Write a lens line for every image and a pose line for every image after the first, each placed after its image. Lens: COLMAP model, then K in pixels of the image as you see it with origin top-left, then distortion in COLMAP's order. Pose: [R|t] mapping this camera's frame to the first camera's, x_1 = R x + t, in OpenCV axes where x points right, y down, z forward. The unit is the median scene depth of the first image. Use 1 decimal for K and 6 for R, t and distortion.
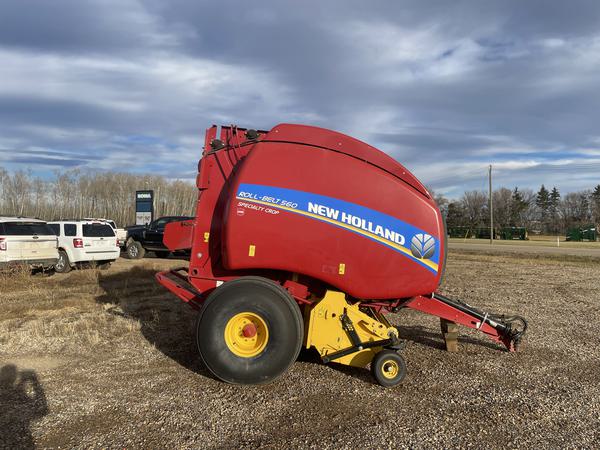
lens RADIAL K [[454.5, 0, 300.3], [0, 454.5, 223.8], [0, 0, 1]] dist [0.016901, -0.017421]
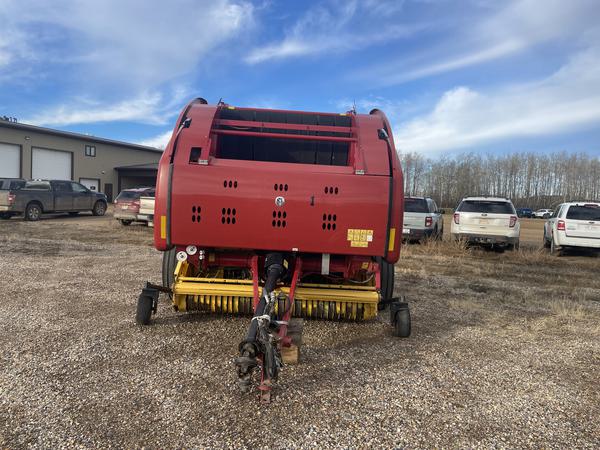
lens RADIAL K [[454.5, 0, 300.4], [0, 454.5, 225.9], [0, 0, 1]] dist [0.016901, -0.017421]
pose [[-0.077463, 0.050394, -0.995721, 0.484014], [-0.025990, 0.998280, 0.052546, 0.007925], [0.996656, 0.029949, -0.076020, 0.535037]]
